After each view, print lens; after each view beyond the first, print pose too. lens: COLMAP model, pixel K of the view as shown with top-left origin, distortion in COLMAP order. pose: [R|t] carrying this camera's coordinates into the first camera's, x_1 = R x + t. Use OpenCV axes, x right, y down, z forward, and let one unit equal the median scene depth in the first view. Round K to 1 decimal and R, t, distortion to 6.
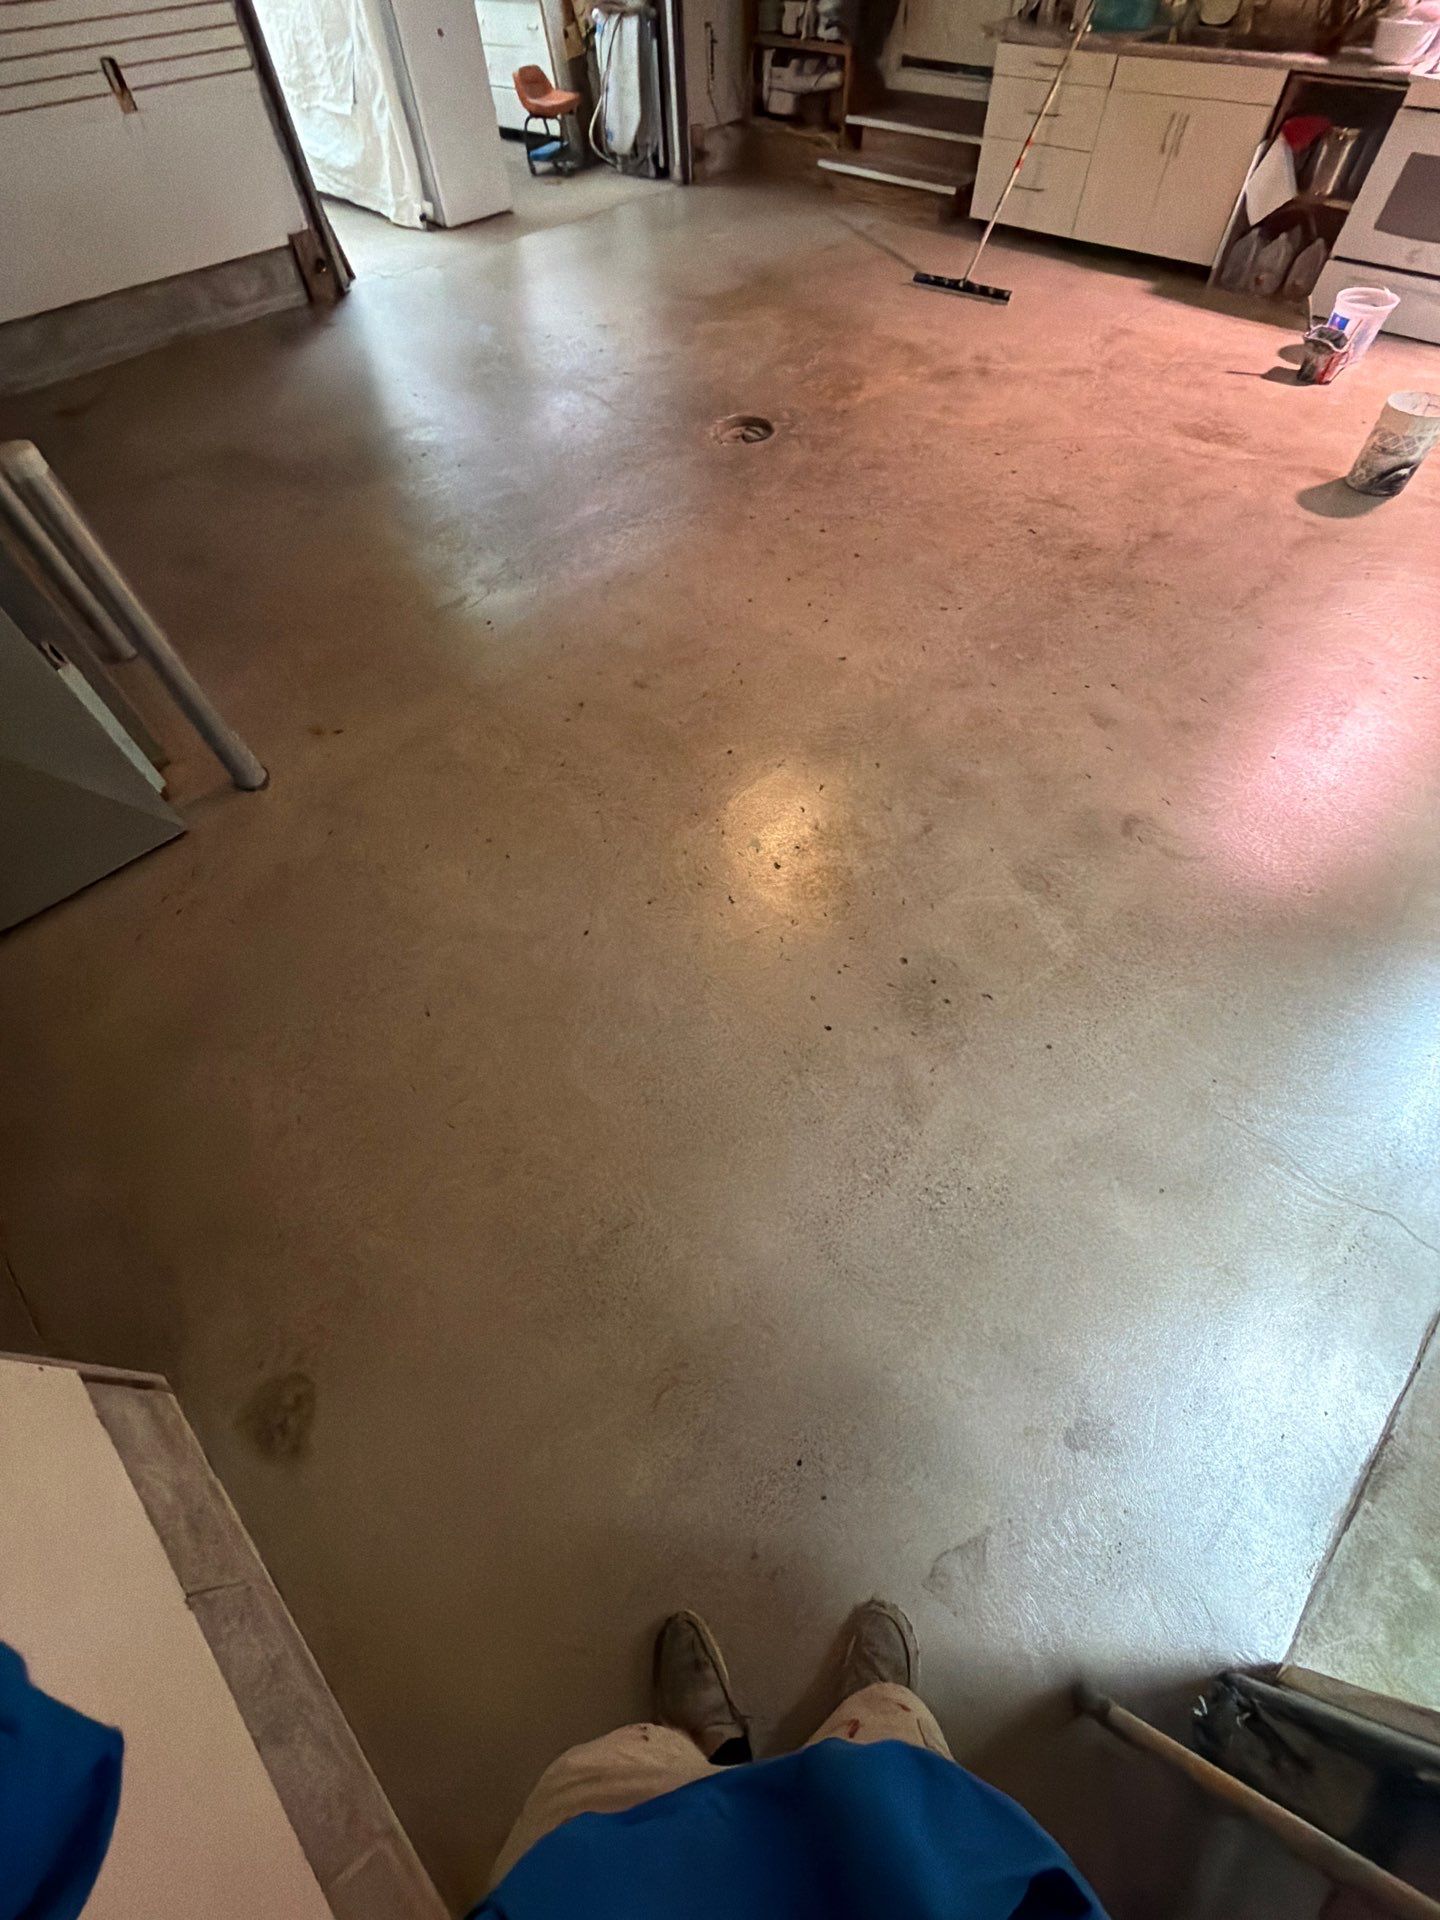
lens RADIAL K [[765.8, 0, 719.3], [0, 765.8, 956.9], [0, 0, 1]] dist [0.000340, 0.000129]
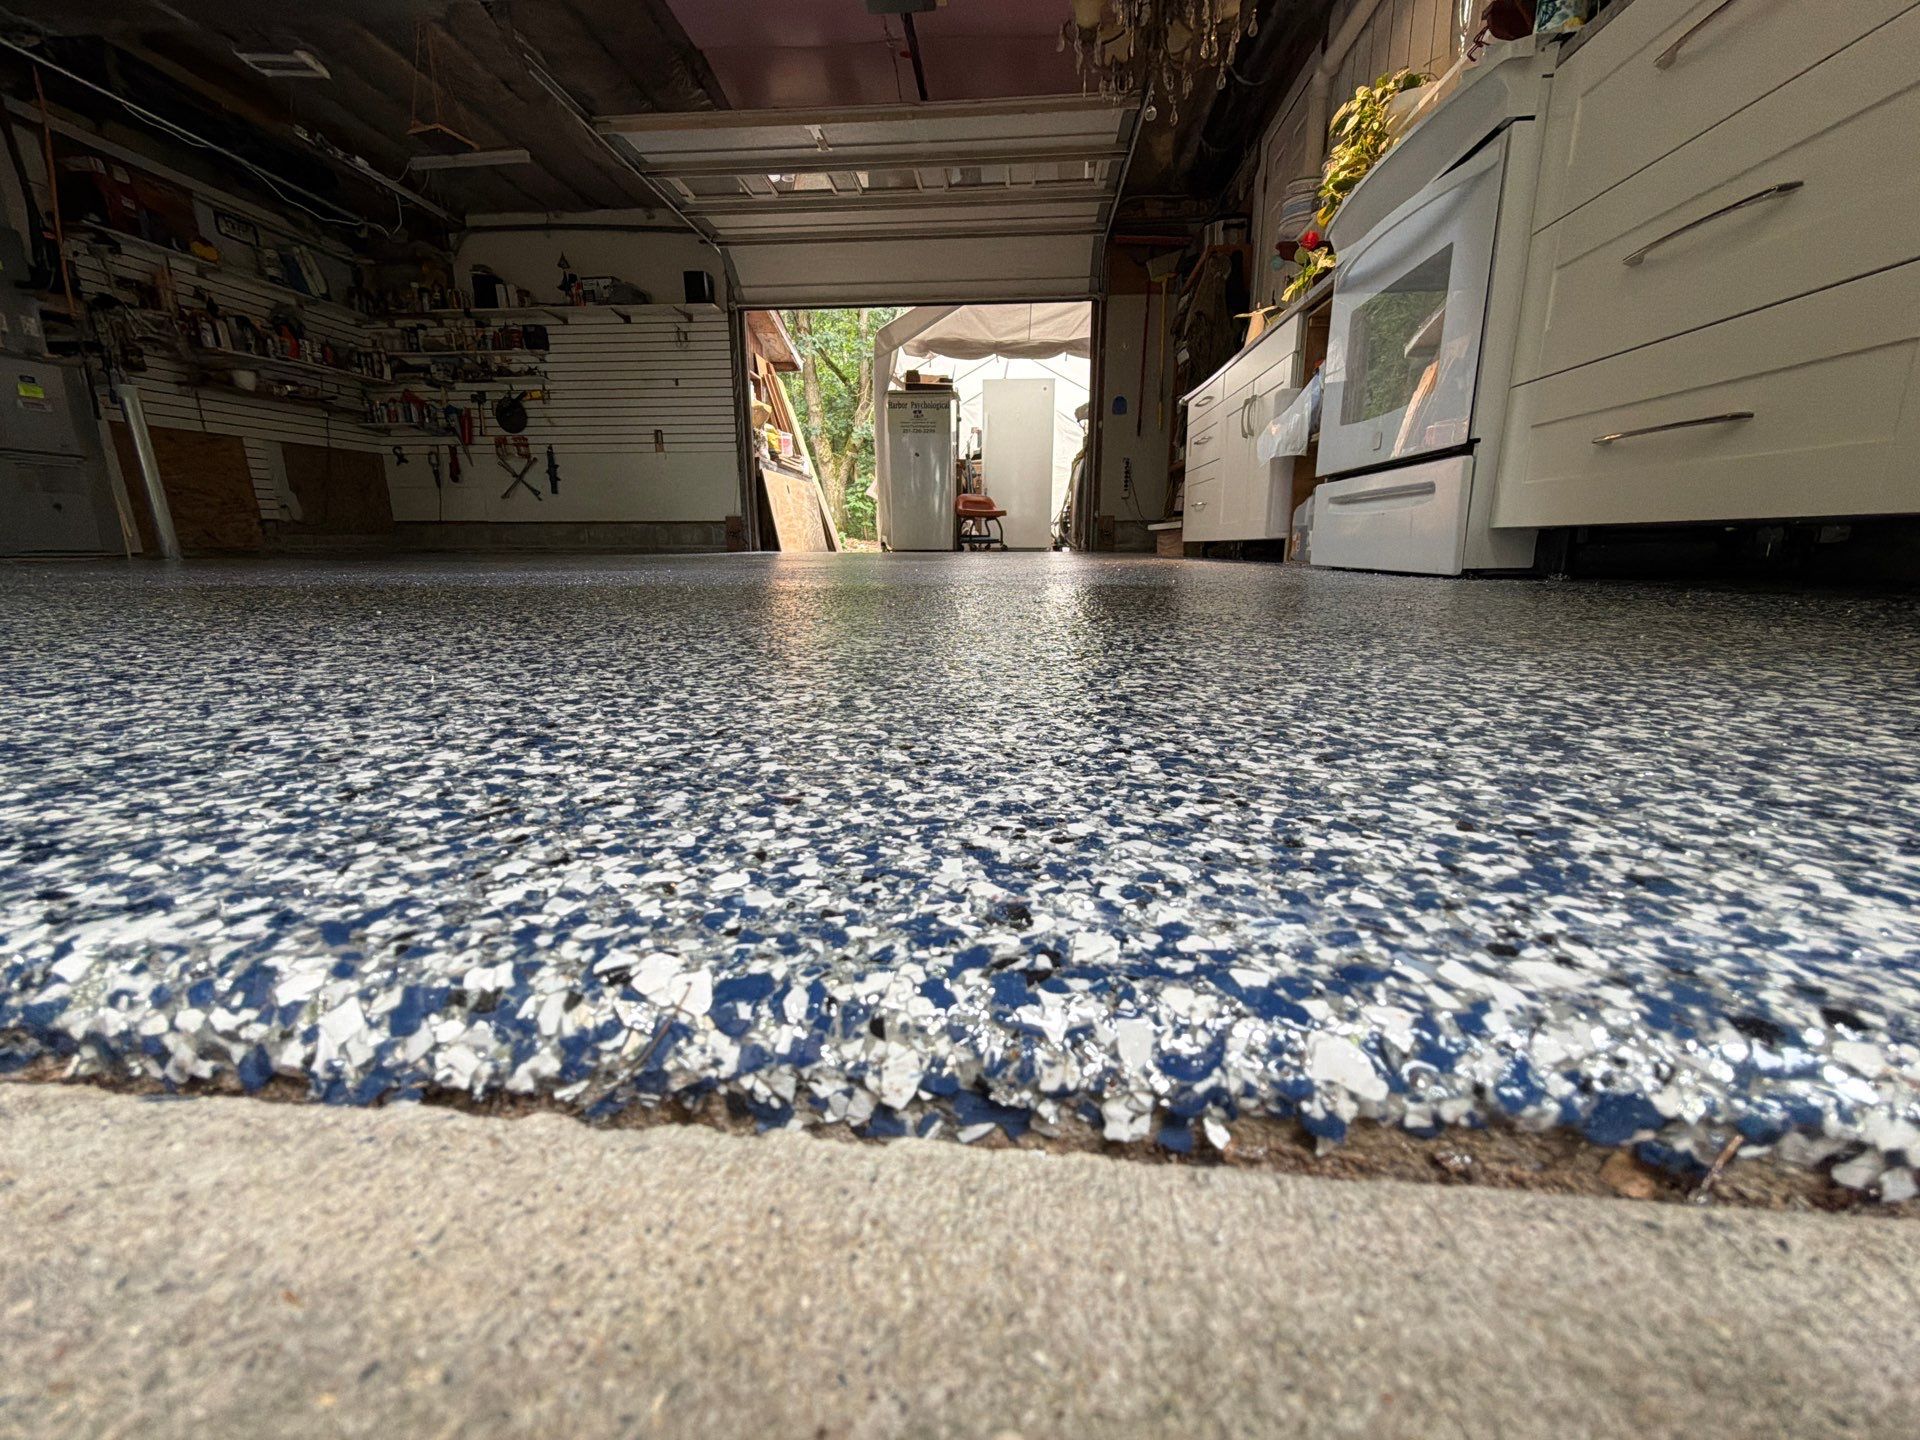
lens RADIAL K [[765.8, 0, 958.3], [0, 765.8, 718.7], [0, 0, 1]] dist [0.000340, 0.000129]
pose [[0.646380, 0.197801, -0.736931, 0.874308], [-0.645448, 0.656828, -0.389837, -0.355004], [0.406927, 0.727634, 0.552231, 0.593849]]
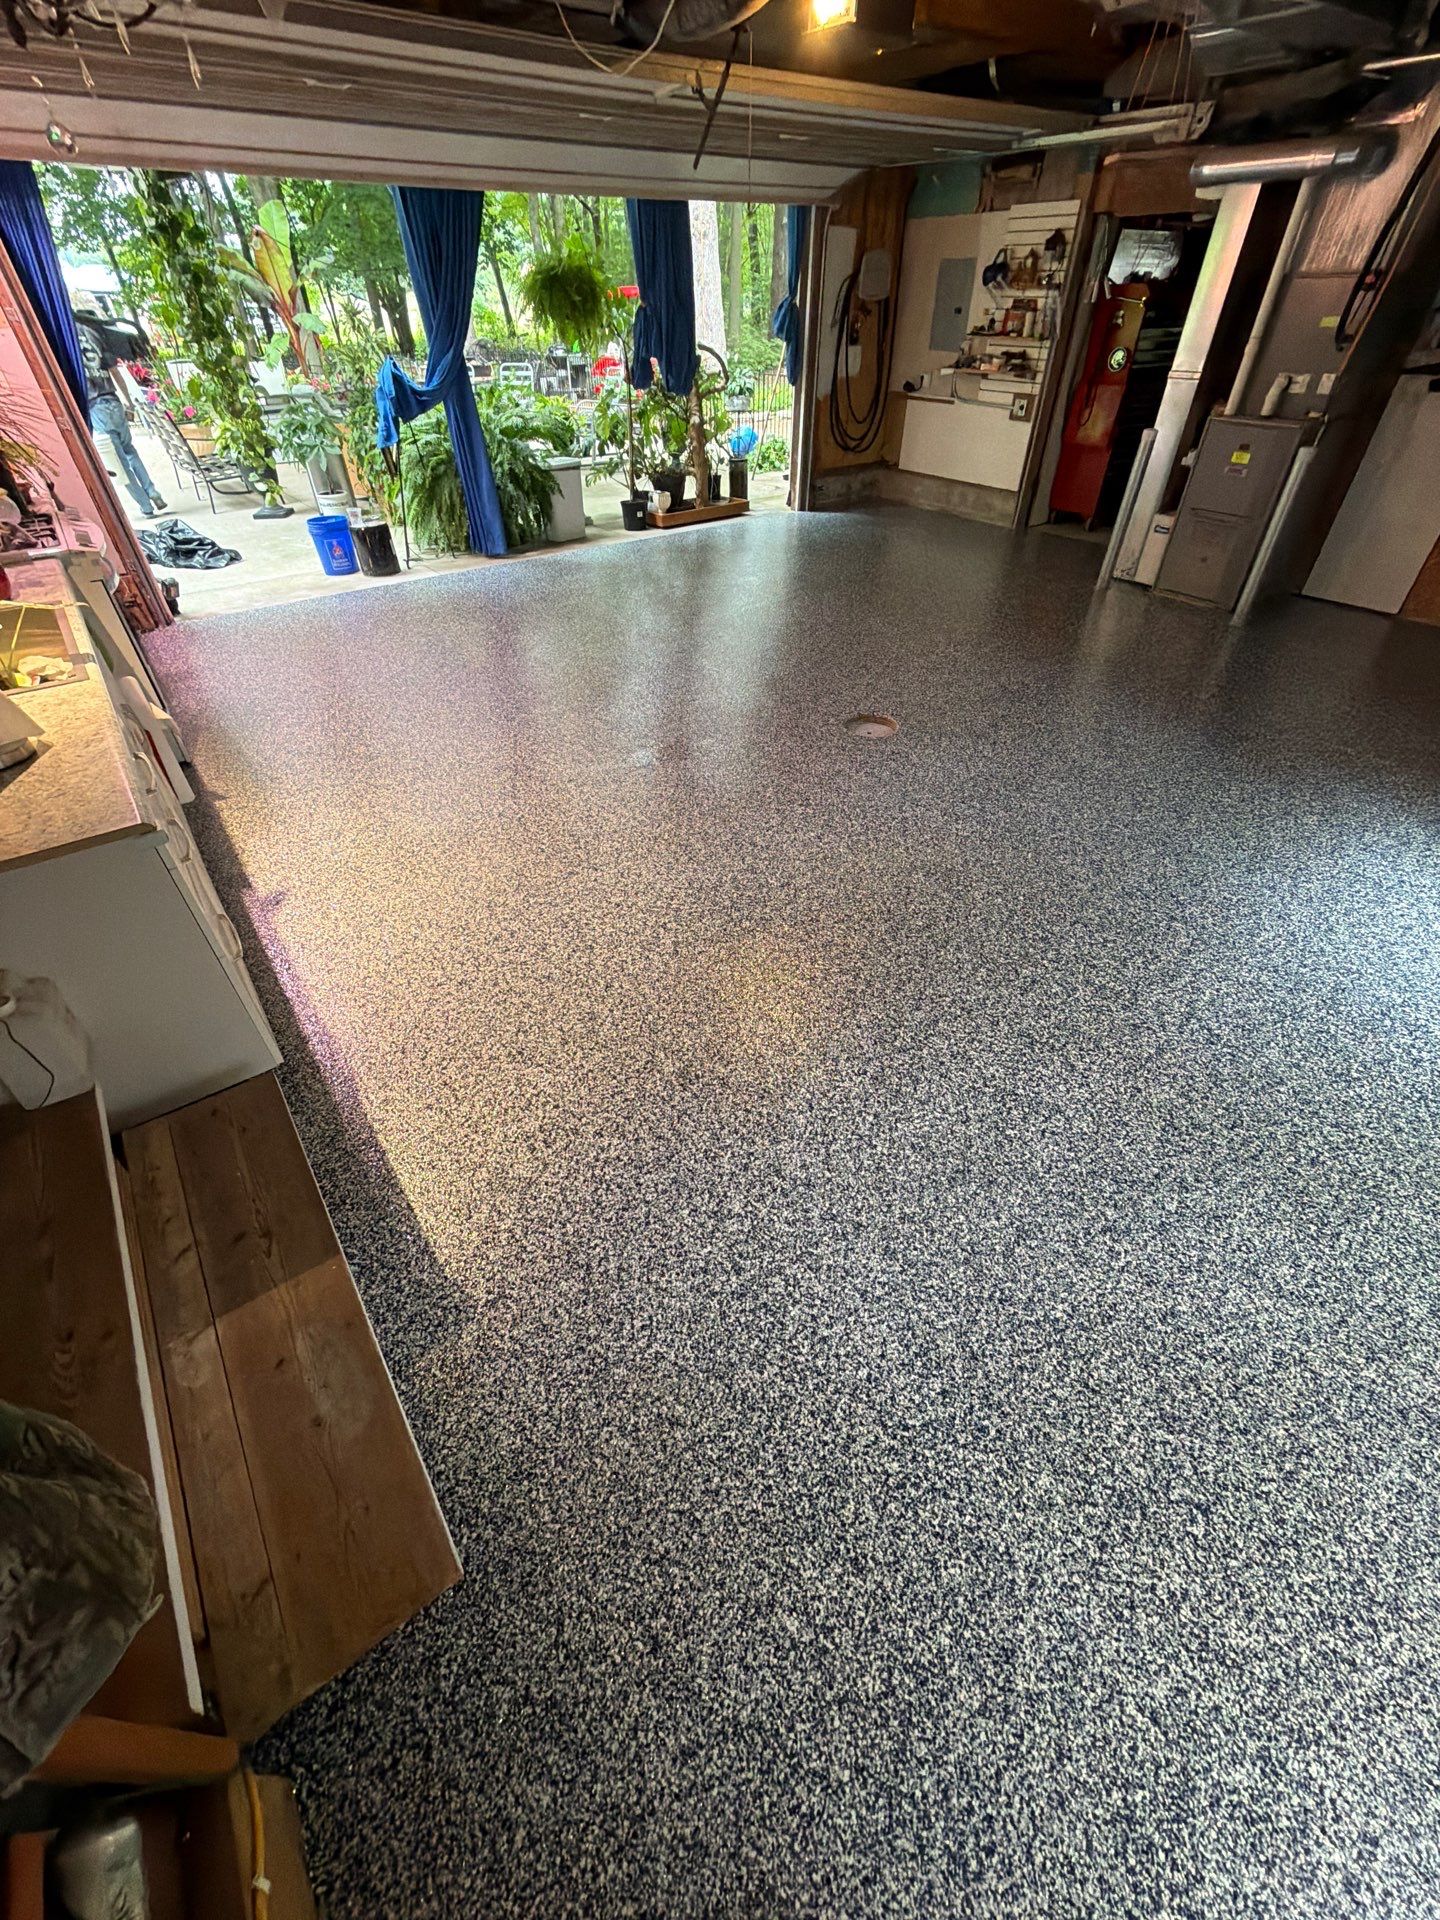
lens RADIAL K [[765.8, 0, 722.0], [0, 765.8, 956.7], [0, 0, 1]] dist [0.000340, 0.000129]
pose [[-0.987001, -0.077694, 0.140683, 0.050427], [0.149643, -0.125049, 0.980801, -1.378306], [-0.058610, 0.989104, 0.135050, 0.917492]]
